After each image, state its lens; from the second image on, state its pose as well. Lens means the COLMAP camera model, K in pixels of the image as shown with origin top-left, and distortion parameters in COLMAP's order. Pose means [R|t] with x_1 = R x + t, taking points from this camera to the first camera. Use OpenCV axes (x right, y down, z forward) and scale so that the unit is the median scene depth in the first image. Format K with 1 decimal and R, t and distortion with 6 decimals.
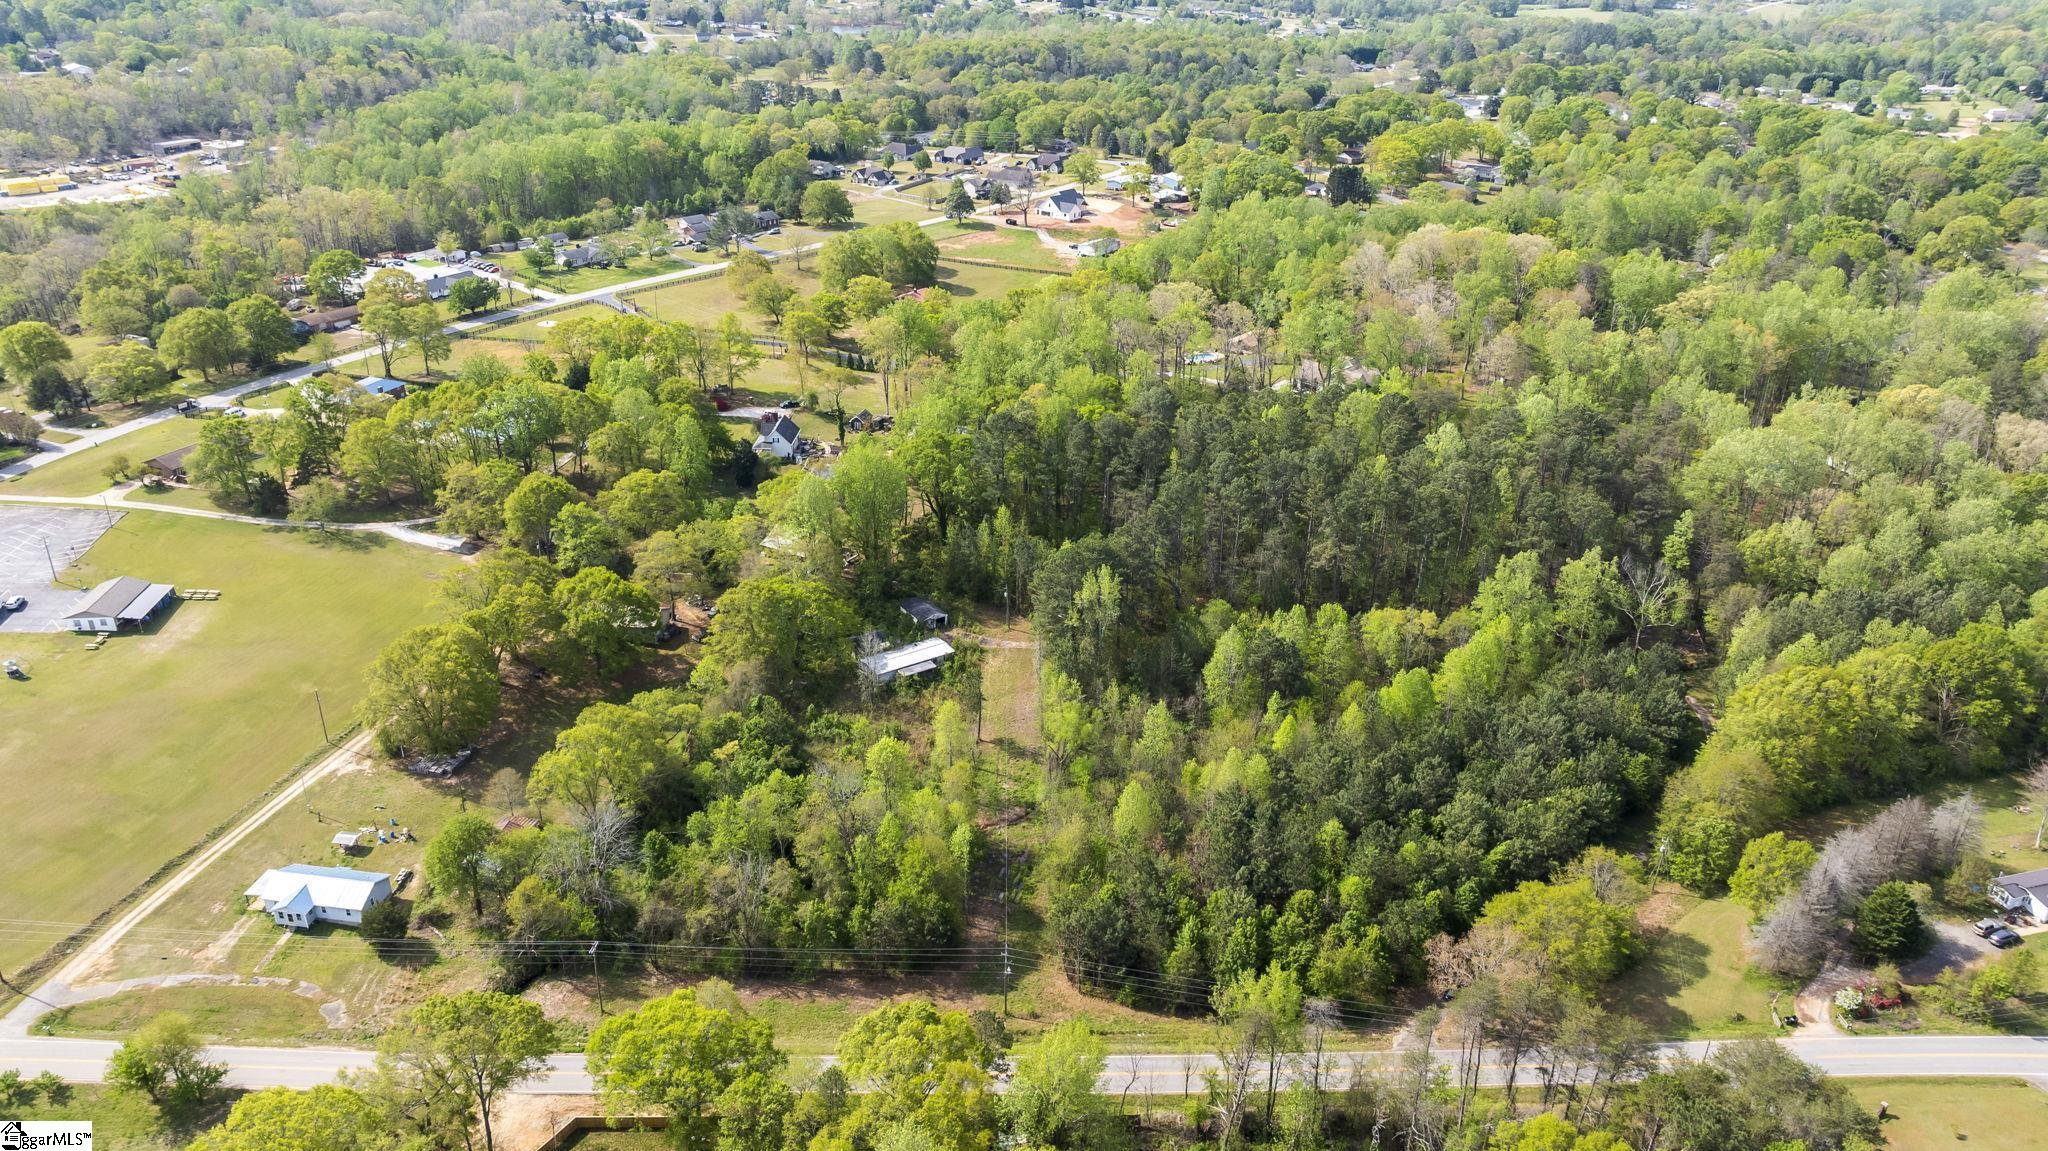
lens RADIAL K [[1459.6, 0, 1024.0], [0, 1459.6, 575.5], [0, 0, 1]] dist [-0.021787, -0.003231]
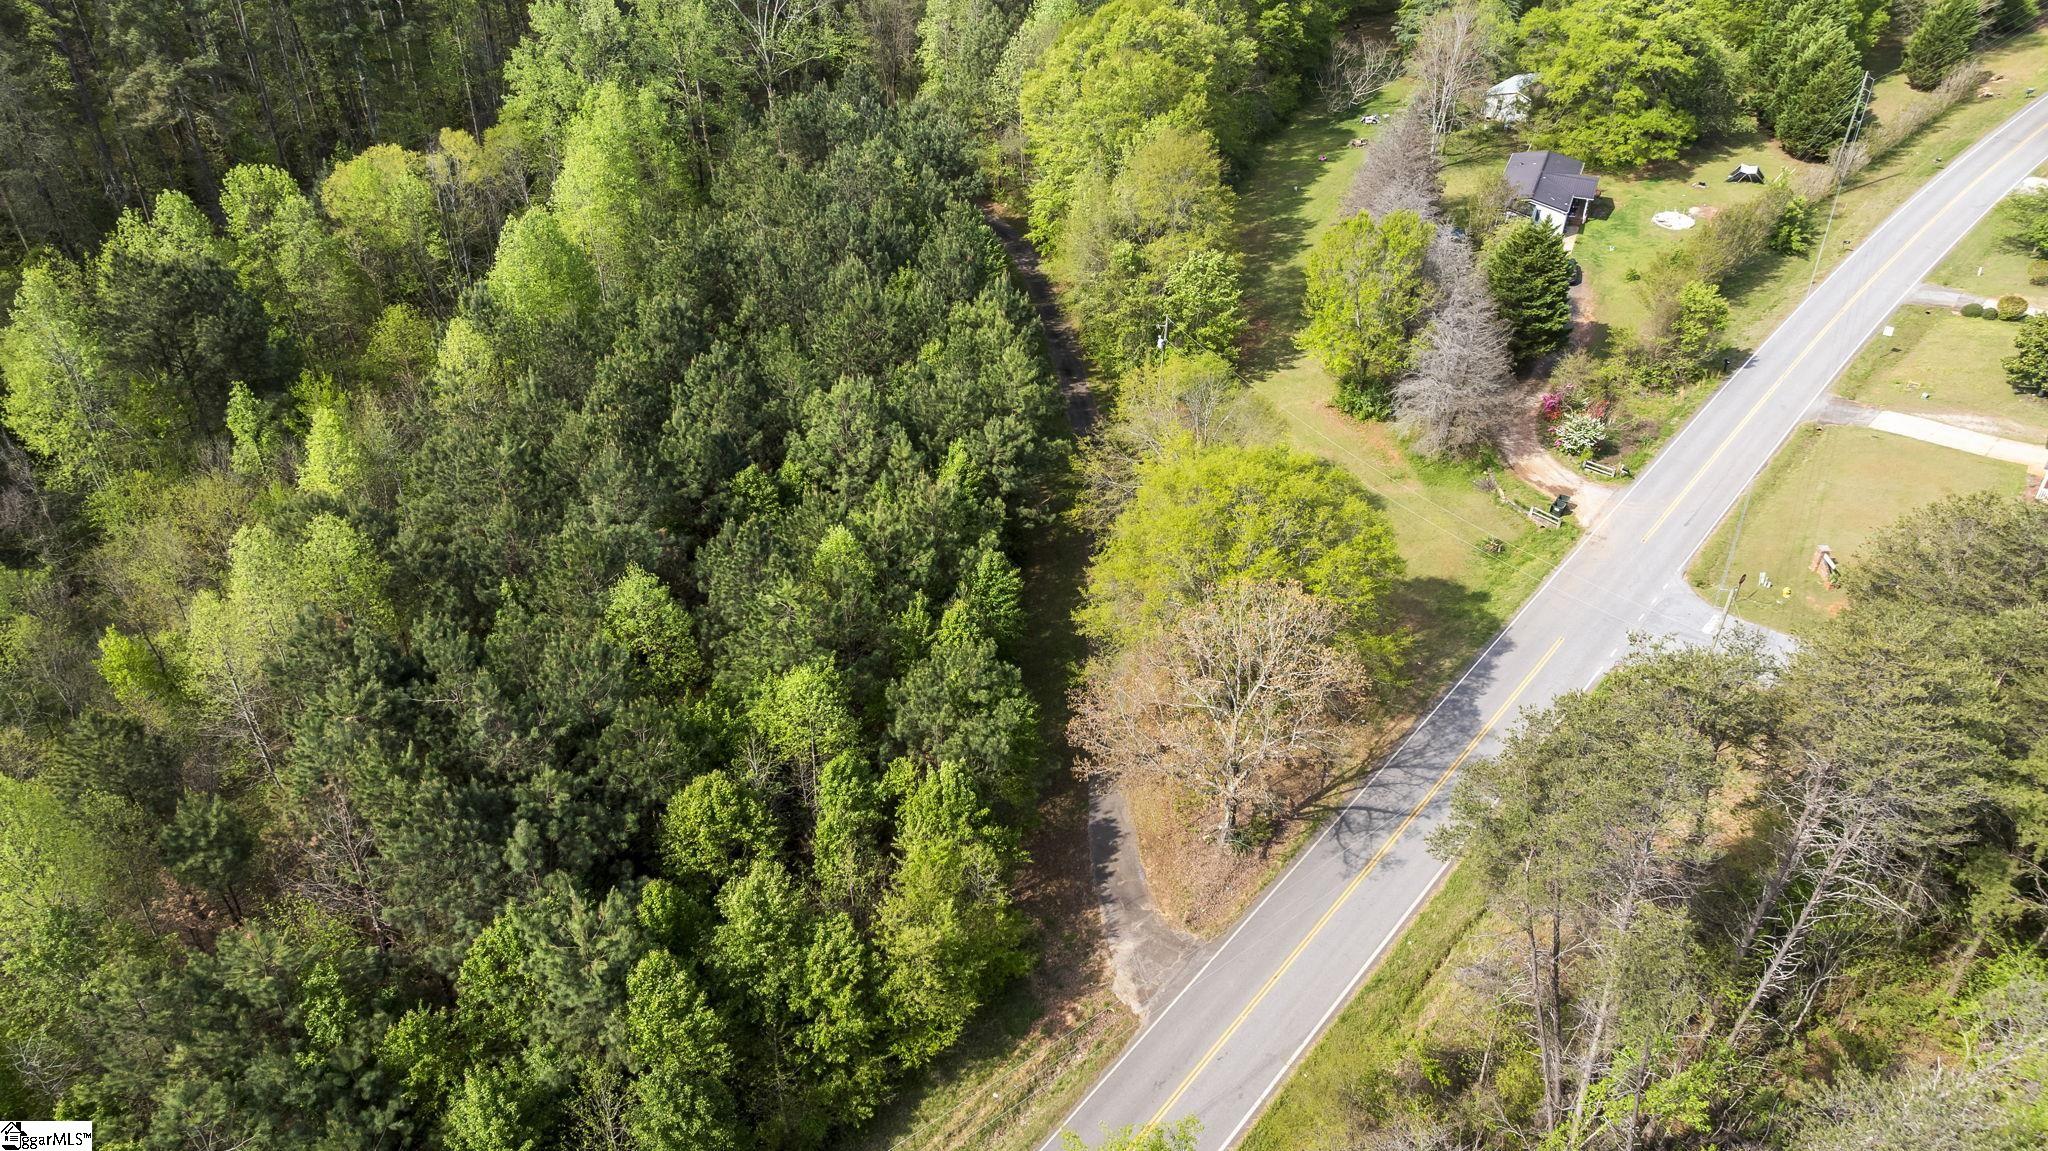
lens RADIAL K [[1459.6, 0, 1024.0], [0, 1459.6, 575.5], [0, 0, 1]] dist [-0.021787, -0.003231]
pose [[0.638115, -0.443941, 0.629068, 0.043756], [0.329563, 0.895891, 0.297939, 0.085352], [-0.695843, 0.017199, 0.717988, 0.616920]]
